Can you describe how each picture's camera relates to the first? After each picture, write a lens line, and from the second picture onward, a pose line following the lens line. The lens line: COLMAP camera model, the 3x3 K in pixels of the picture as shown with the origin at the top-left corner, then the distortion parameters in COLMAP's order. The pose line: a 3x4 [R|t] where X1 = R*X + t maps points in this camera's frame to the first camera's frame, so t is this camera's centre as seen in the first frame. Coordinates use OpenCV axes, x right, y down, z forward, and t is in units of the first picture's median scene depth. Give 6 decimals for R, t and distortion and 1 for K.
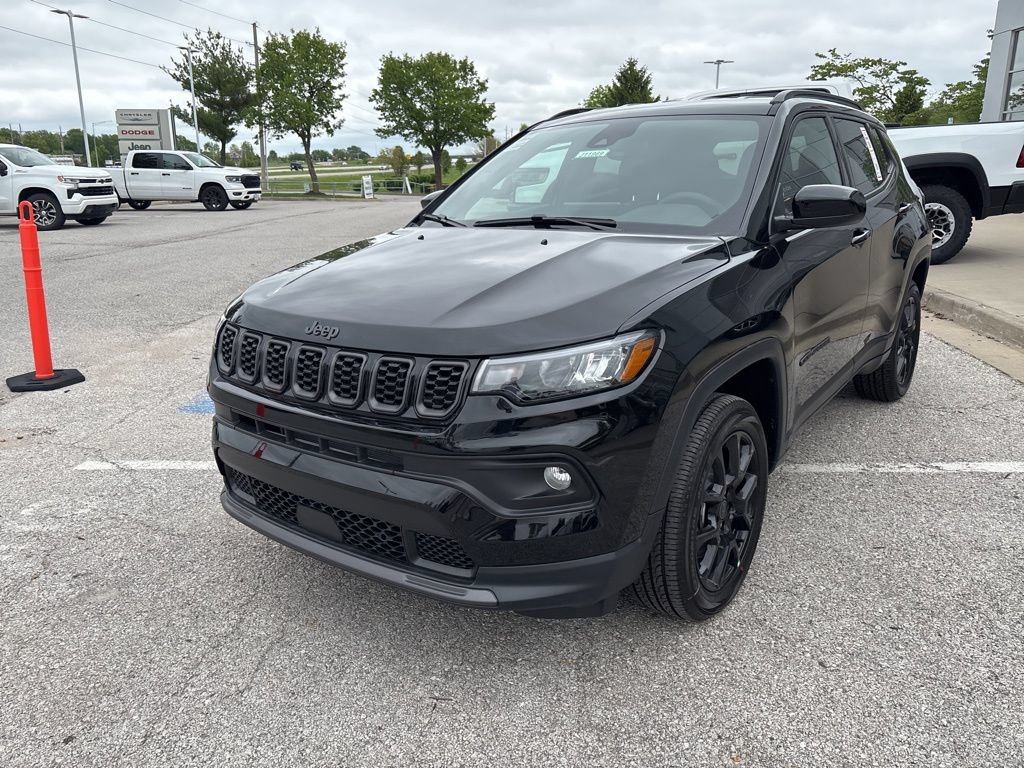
lens RADIAL K [[776.6, 0, 509.8], [0, 776.6, 372.6], [0, 0, 1]] dist [0.047108, -0.054639]
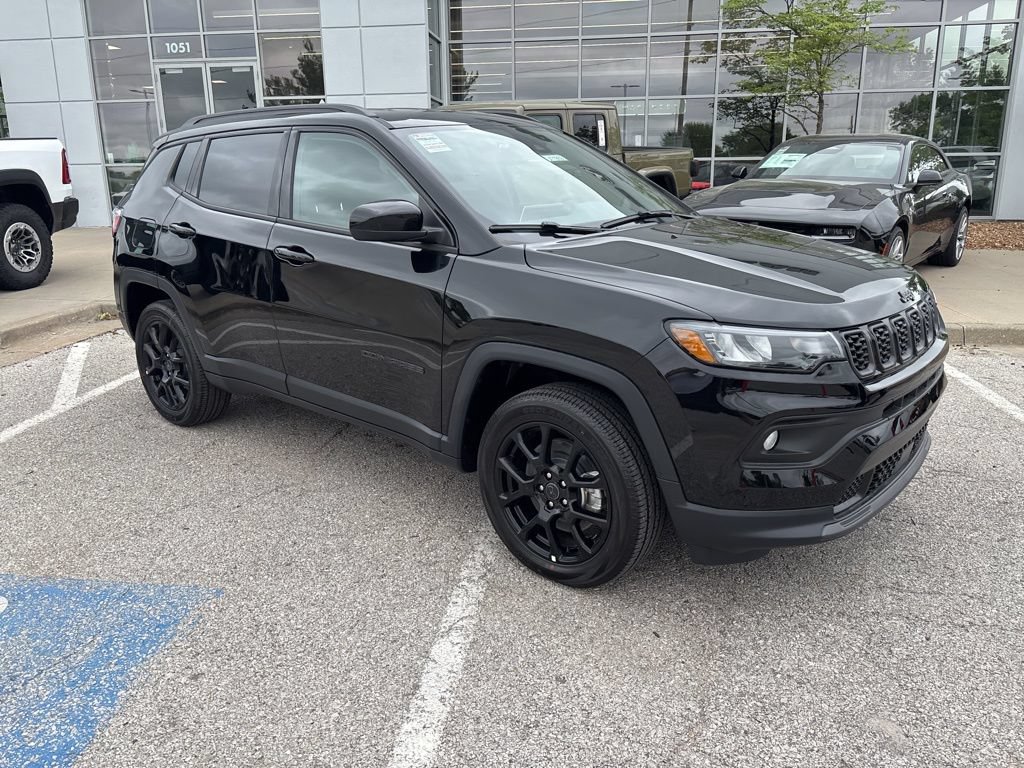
lens RADIAL K [[773.6, 0, 509.1], [0, 773.6, 383.7], [0, 0, 1]] dist [0.054852, -0.066289]
pose [[0.054510, -0.248830, 0.967012, -0.084245], [0.264554, 0.937441, 0.226308, -0.020695], [-0.962829, 0.243491, 0.116928, 0.084329]]
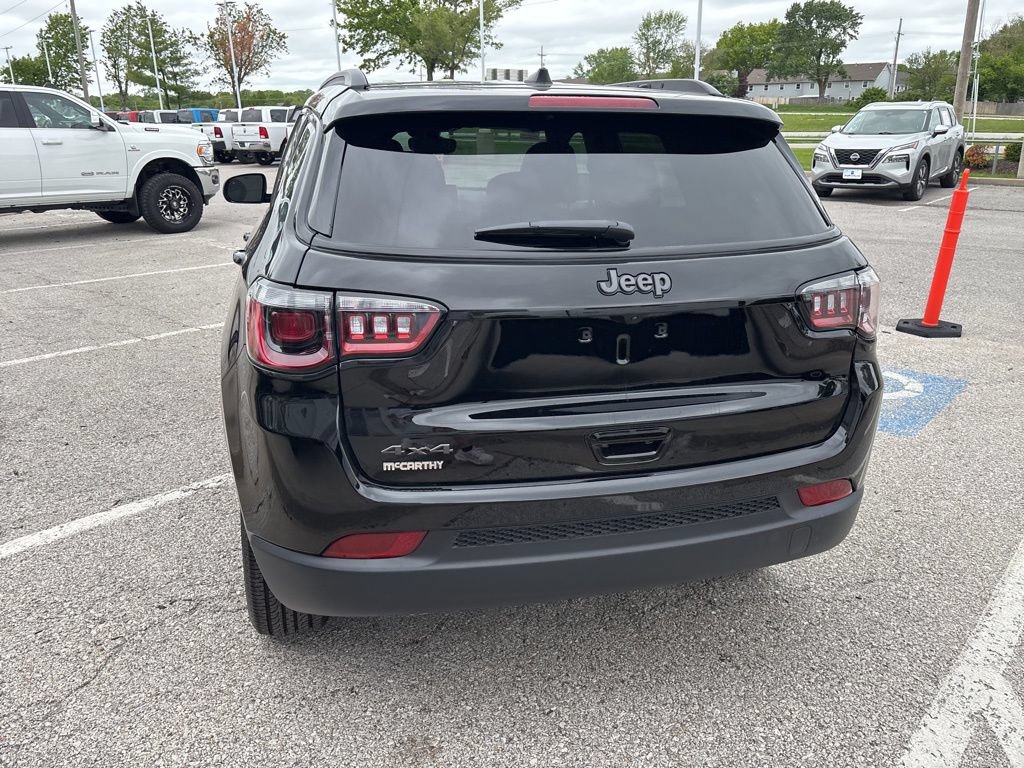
lens RADIAL K [[775.5, 0, 507.6], [0, 775.5, 376.8], [0, 0, 1]] dist [0.072896, -0.092684]
pose [[-0.620762, 0.260294, -0.739528, 0.091172], [-0.189715, 0.865371, 0.463834, -0.048328], [0.760699, 0.428230, -0.487808, 0.159658]]
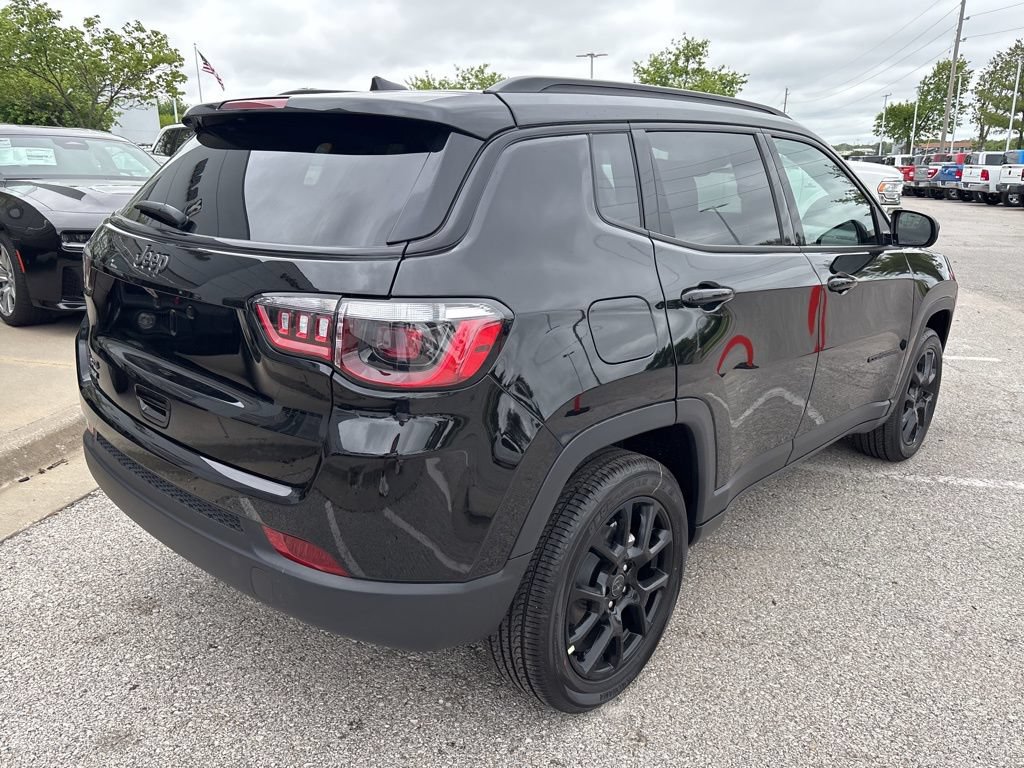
lens RADIAL K [[773.7, 0, 506.9], [0, 773.7, 378.6], [0, 0, 1]] dist [0.057648, -0.071124]
pose [[-0.995200, -0.019667, 0.095865, 0.026028], [0.031568, 0.862717, 0.504702, -0.051537], [-0.092630, 0.505305, -0.857955, 0.185221]]
